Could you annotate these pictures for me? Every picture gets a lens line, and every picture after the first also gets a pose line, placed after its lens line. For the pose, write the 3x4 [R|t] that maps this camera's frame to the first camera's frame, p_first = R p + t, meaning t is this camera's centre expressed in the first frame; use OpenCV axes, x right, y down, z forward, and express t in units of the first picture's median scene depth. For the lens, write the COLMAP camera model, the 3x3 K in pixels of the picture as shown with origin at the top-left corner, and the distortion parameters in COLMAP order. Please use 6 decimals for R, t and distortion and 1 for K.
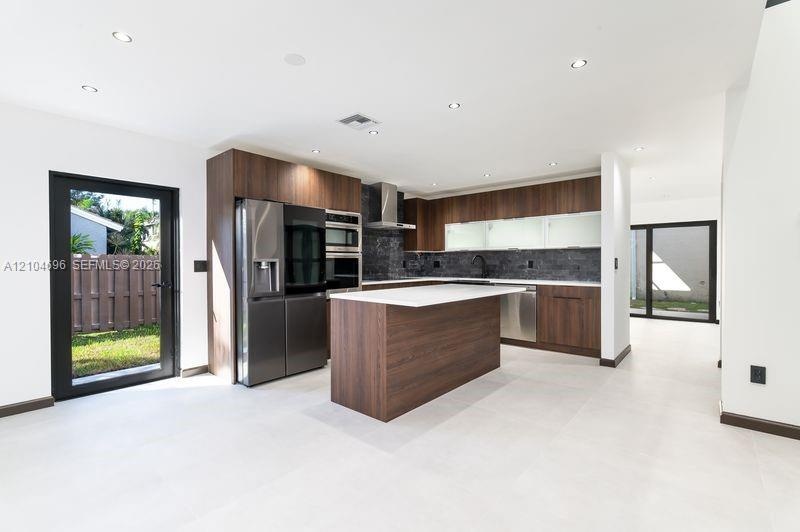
lens RADIAL K [[369.1, 0, 403.7], [0, 369.1, 269.3], [0, 0, 1]] dist [-0.002725, -0.000119]
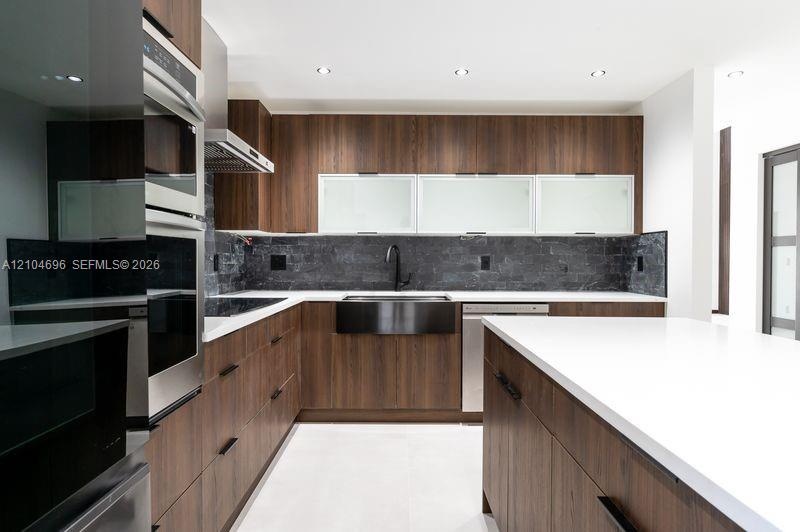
lens RADIAL K [[447.2, 0, 403.4], [0, 447.2, 269.2], [0, 0, 1]] dist [-0.006965, -0.001126]
pose [[0.751941, -0.010347, 0.659149, -0.175746], [0.006500, 0.999945, 0.008282, -0.009988], [-0.659198, -0.001944, 0.751967, 0.540317]]
